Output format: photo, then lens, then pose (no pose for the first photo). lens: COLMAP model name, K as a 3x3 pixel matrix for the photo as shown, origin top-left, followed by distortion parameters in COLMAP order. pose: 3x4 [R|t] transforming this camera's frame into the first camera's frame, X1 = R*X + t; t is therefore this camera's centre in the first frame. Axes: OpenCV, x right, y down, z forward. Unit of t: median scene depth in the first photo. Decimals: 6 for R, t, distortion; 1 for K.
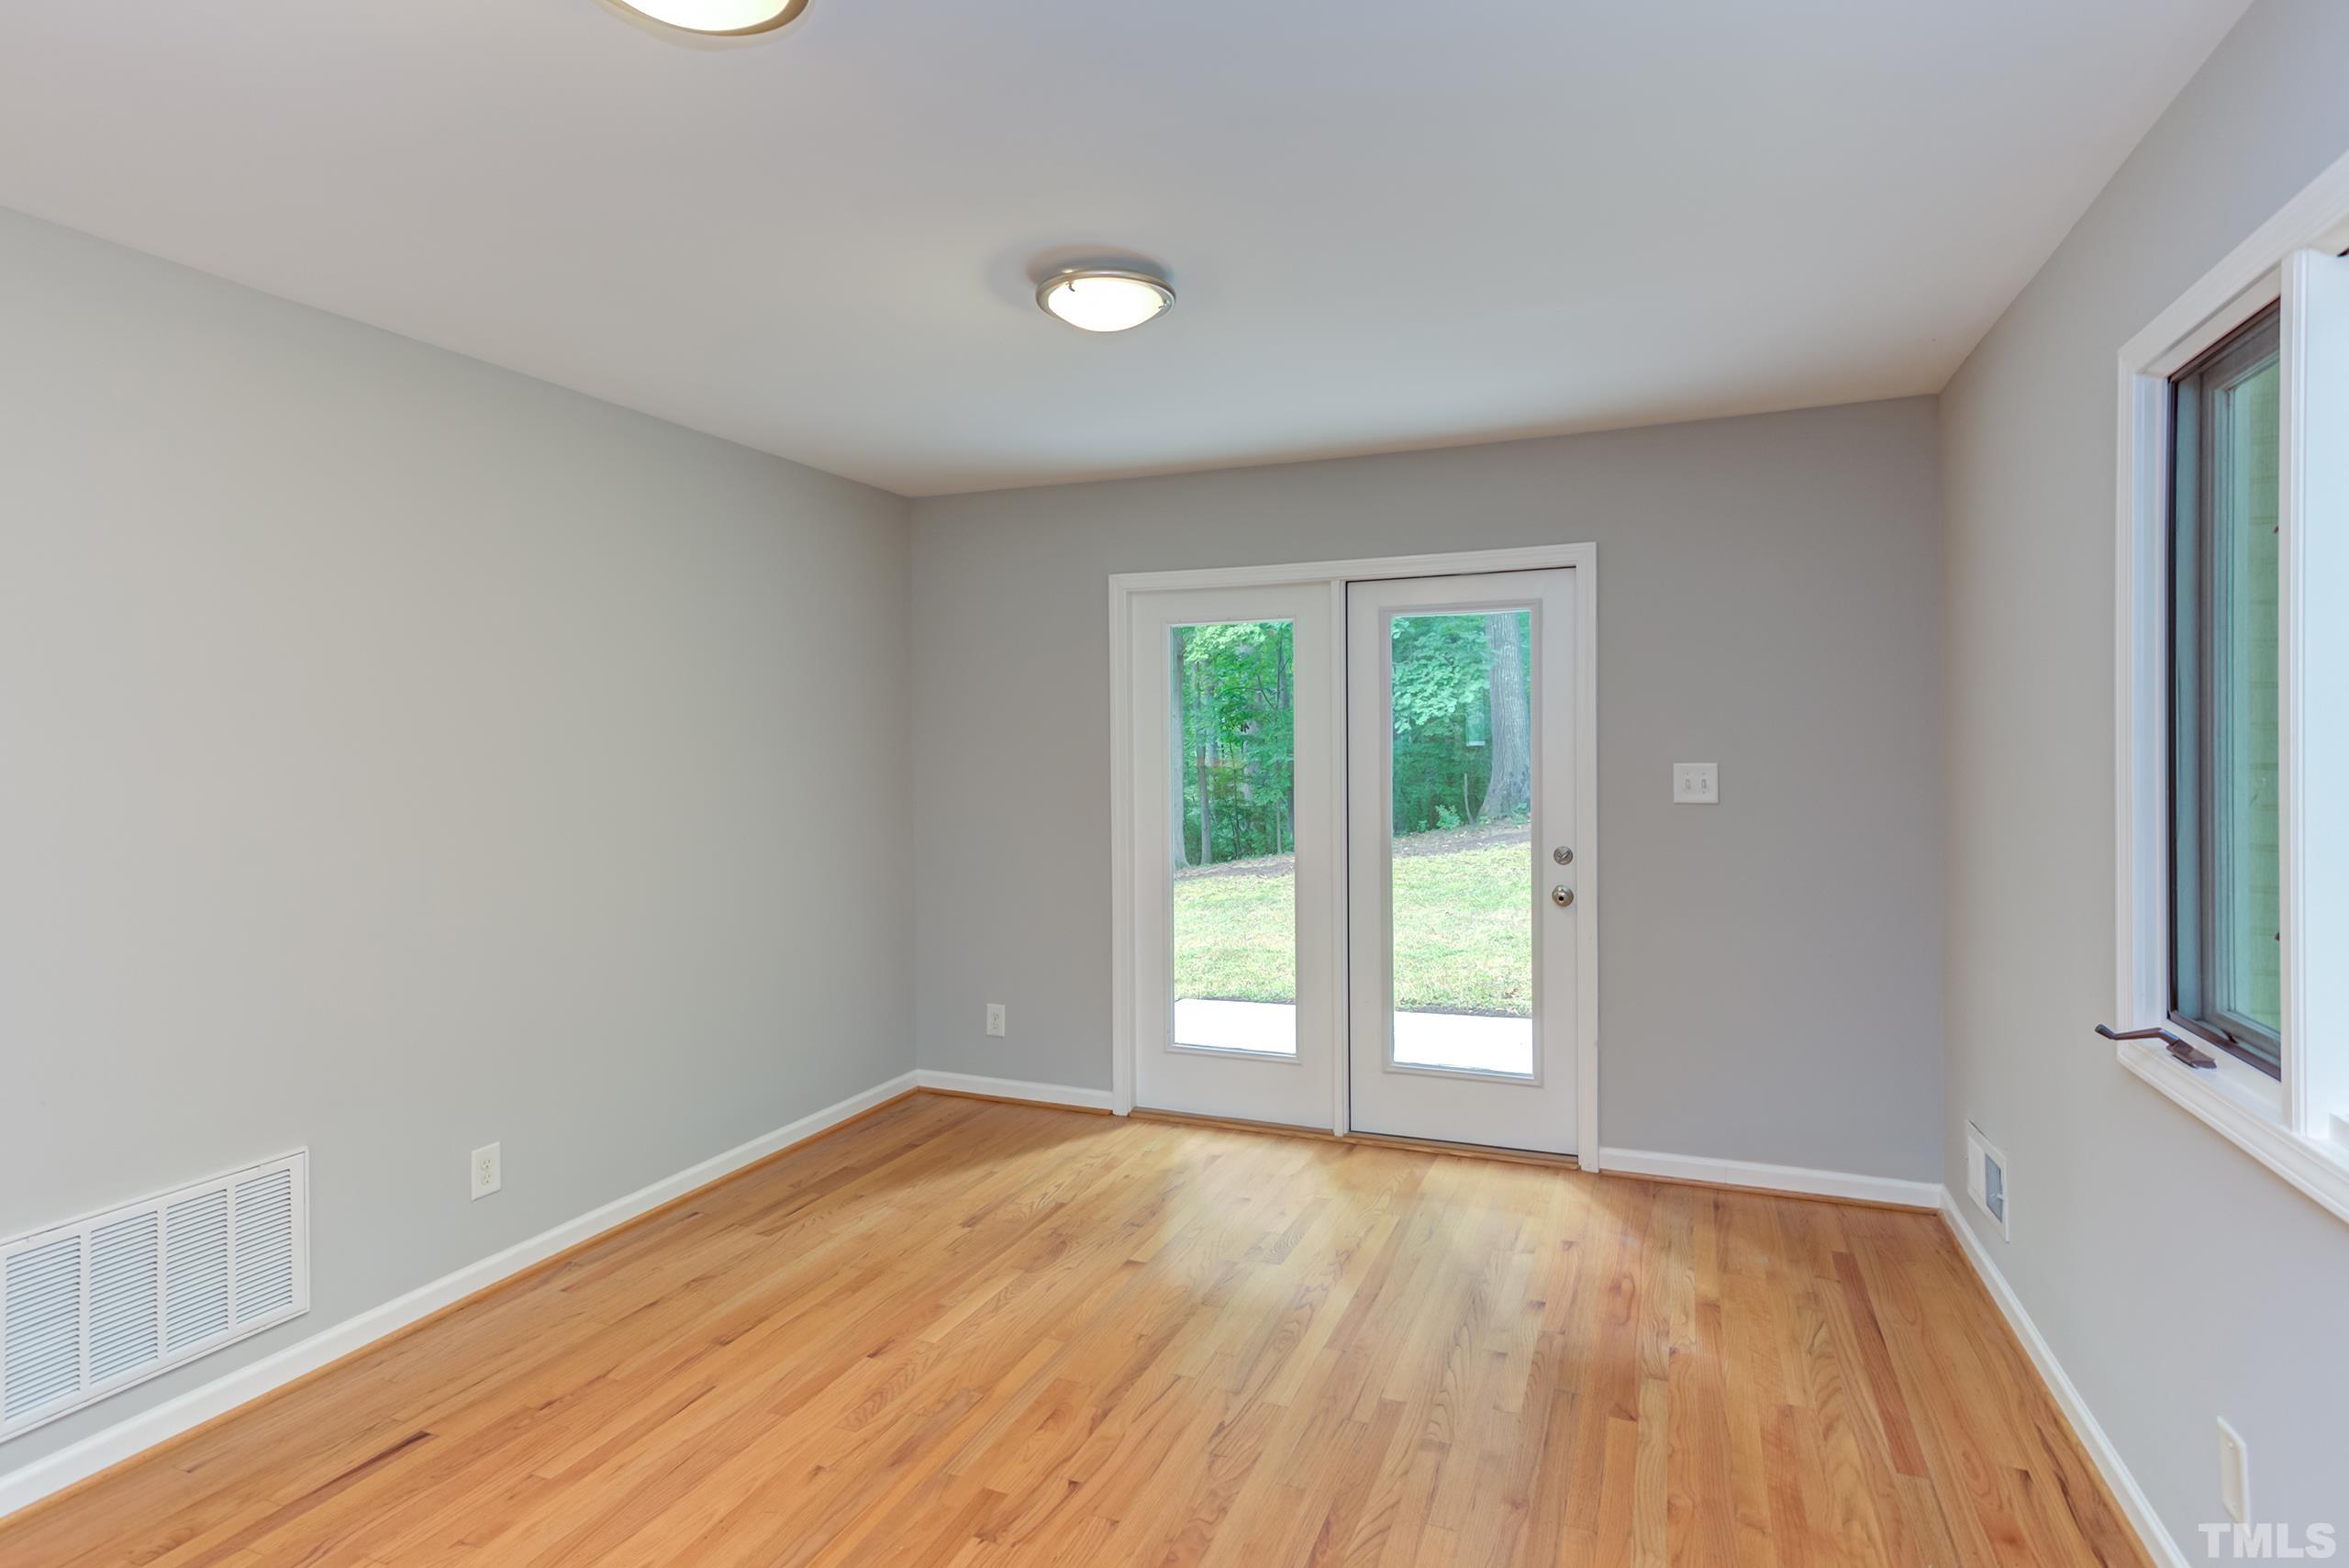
lens RADIAL K [[1181.2, 0, 1179.2], [0, 1181.2, 770.9], [0, 0, 1]] dist [0.009479, 0.000571]
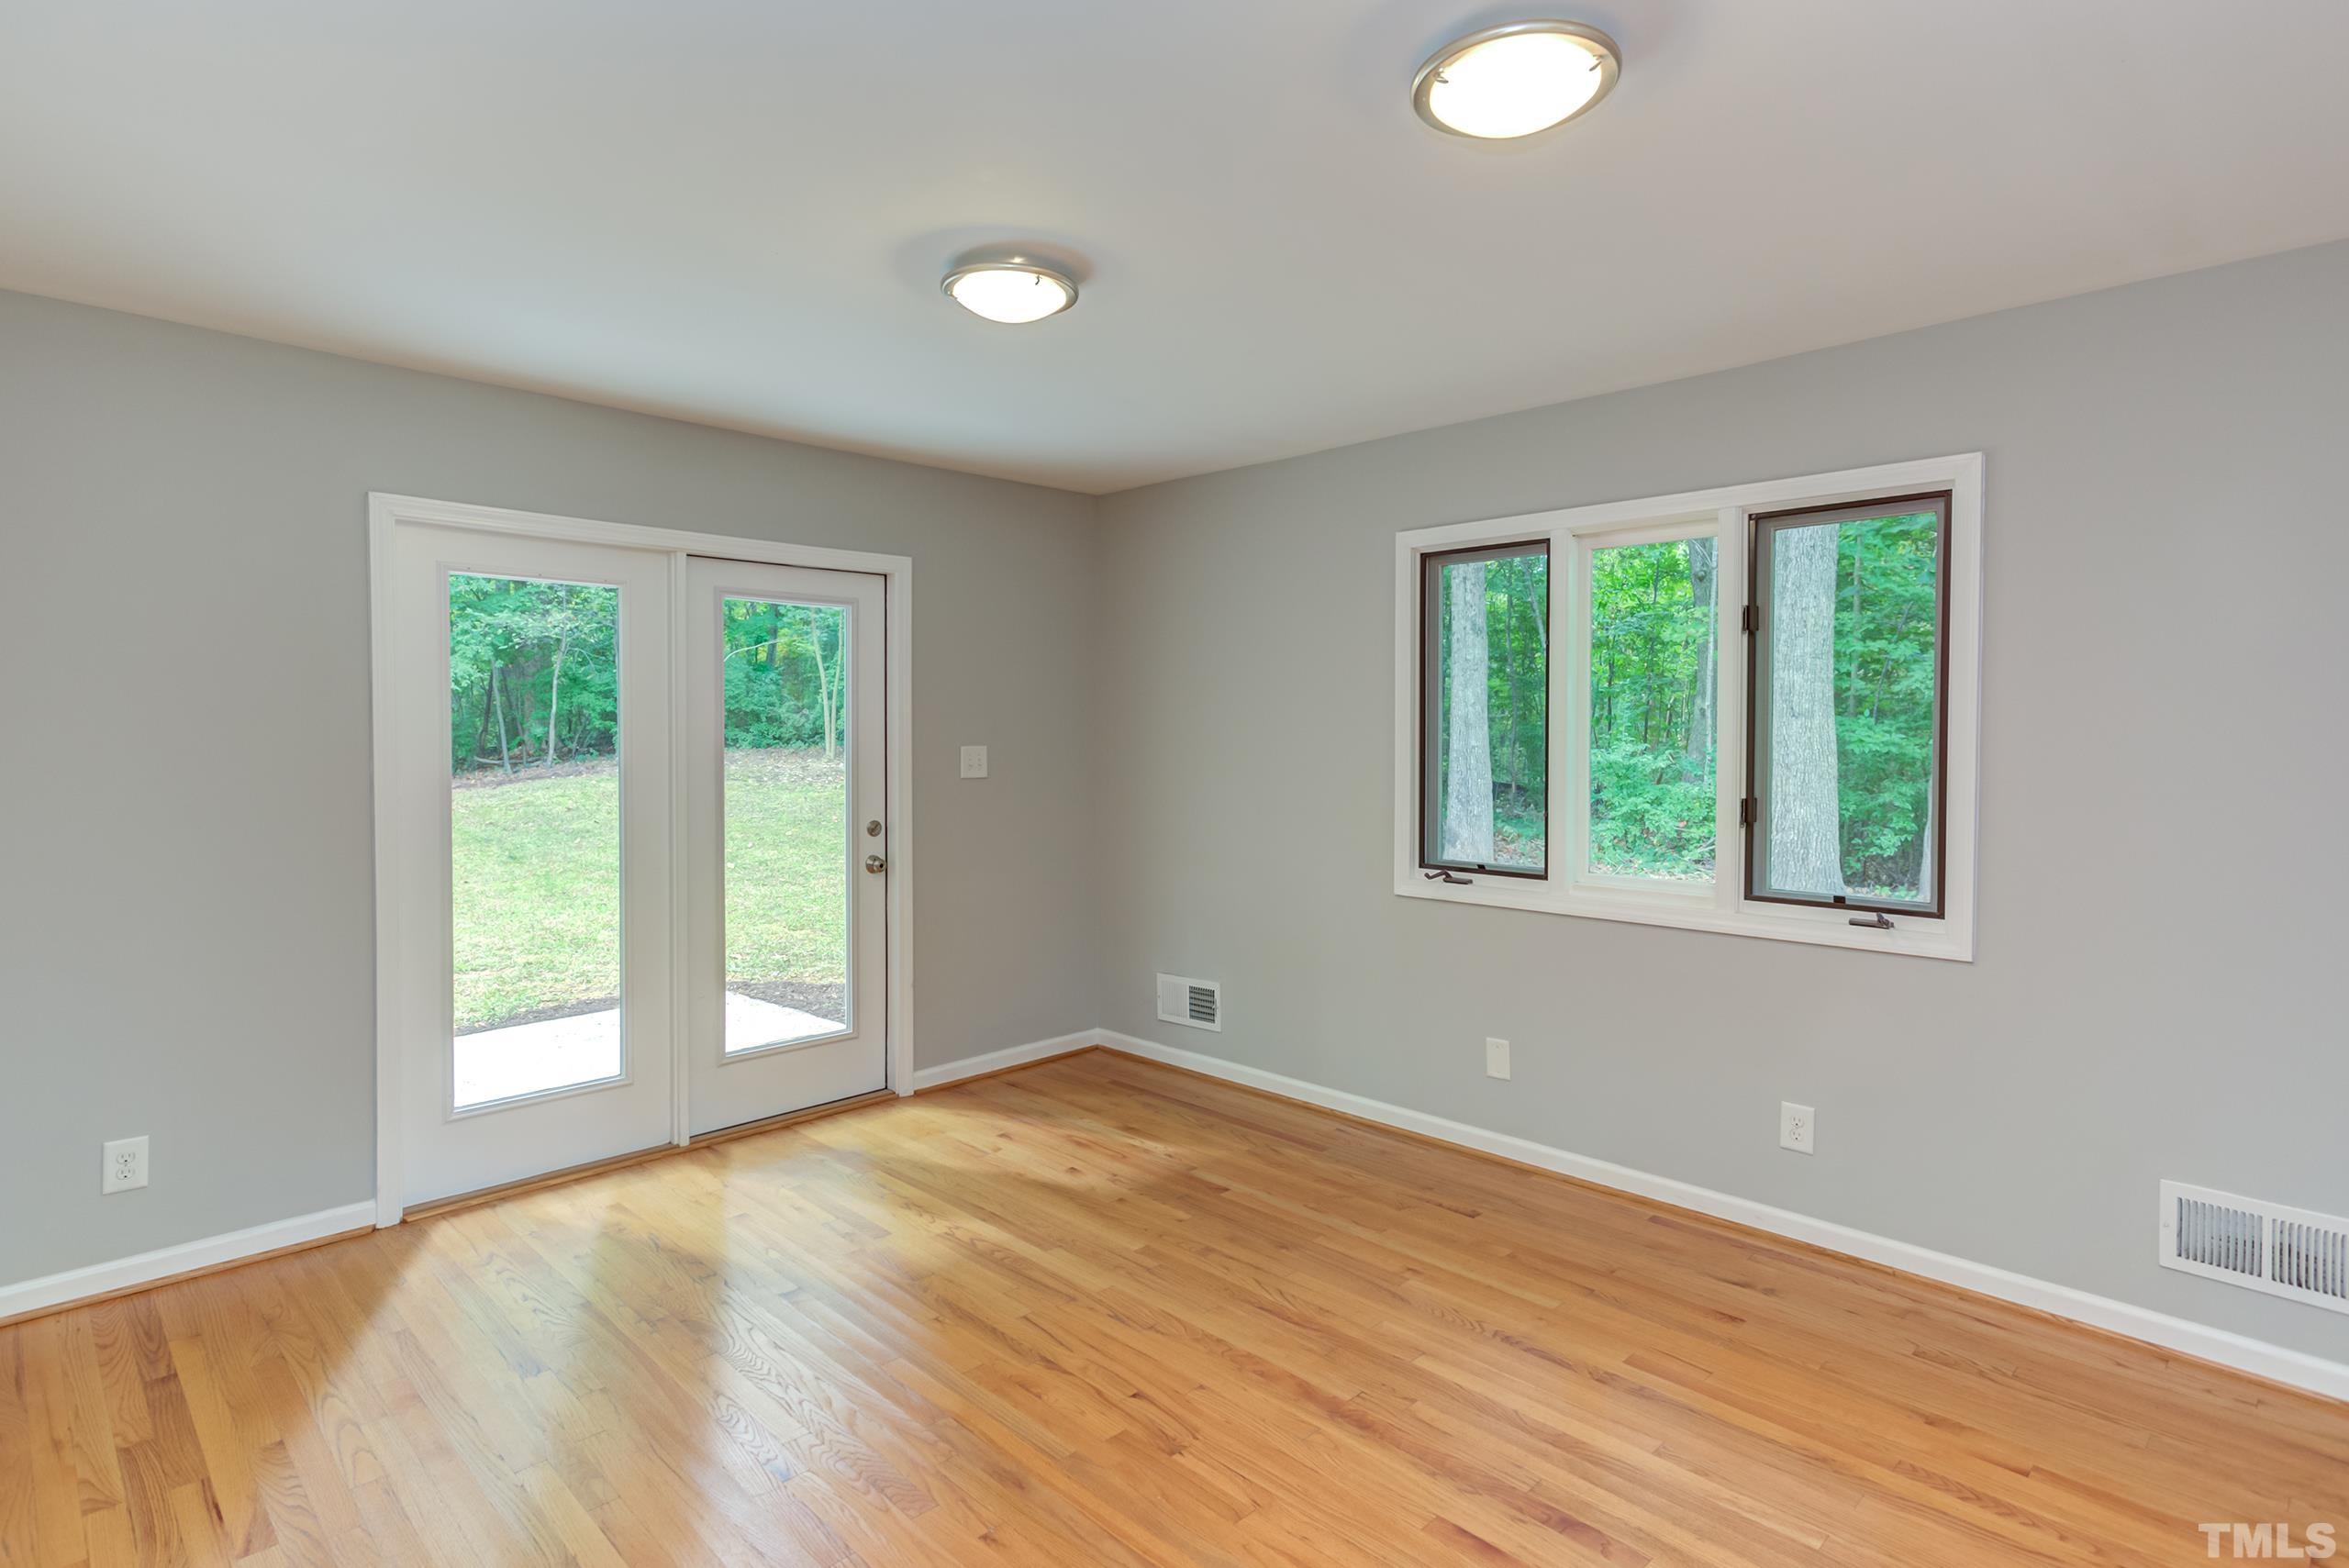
lens RADIAL K [[1181.2, 0, 1173.5], [0, 1181.2, 745.9], [0, 0, 1]] dist [0.009479, 0.000571]
pose [[0.390980, -0.005734, 0.920381, -0.656947], [0.005322, 0.999978, 0.003969, -0.011140], [-0.920384, 0.003346, 0.391002, 0.312713]]
